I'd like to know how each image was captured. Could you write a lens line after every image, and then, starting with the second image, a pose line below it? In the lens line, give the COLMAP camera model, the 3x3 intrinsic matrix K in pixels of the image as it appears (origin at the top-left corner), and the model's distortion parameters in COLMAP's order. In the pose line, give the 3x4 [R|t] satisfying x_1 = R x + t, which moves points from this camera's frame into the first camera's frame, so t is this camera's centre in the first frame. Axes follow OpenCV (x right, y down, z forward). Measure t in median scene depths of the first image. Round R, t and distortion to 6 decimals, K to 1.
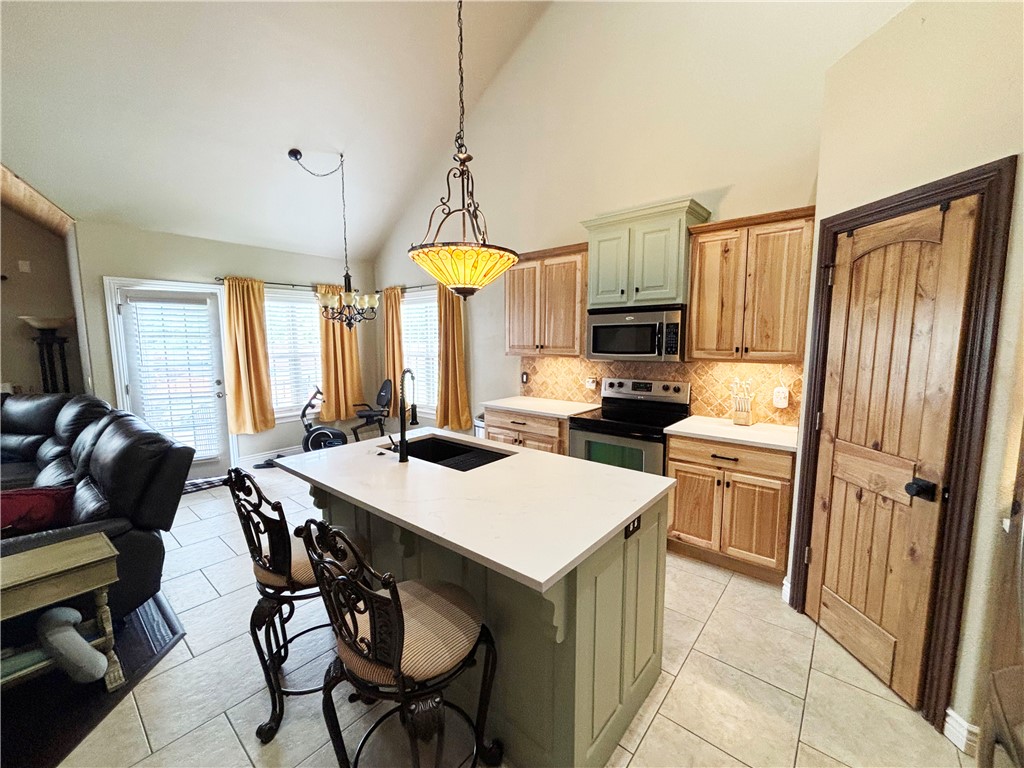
lens RADIAL K [[415.5, 0, 512.8], [0, 415.5, 384.7], [0, 0, 1]] dist [0.000654, 0.000121]
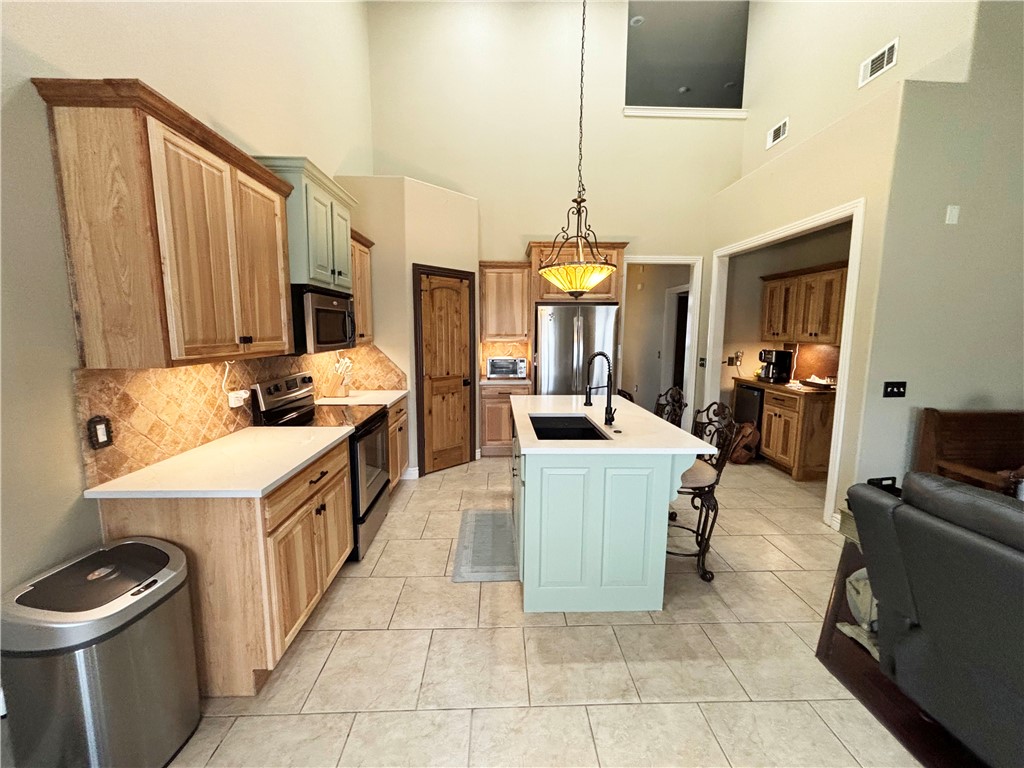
lens RADIAL K [[415.5, 0, 511.0], [0, 415.5, 382.2], [0, 0, 1]] dist [0.000654, 0.000121]
pose [[-0.676284, -0.087338, 0.731445, -0.506028], [0.085452, 0.976942, 0.195660, -0.106594], [-0.731668, 0.194825, -0.653227, 1.050164]]
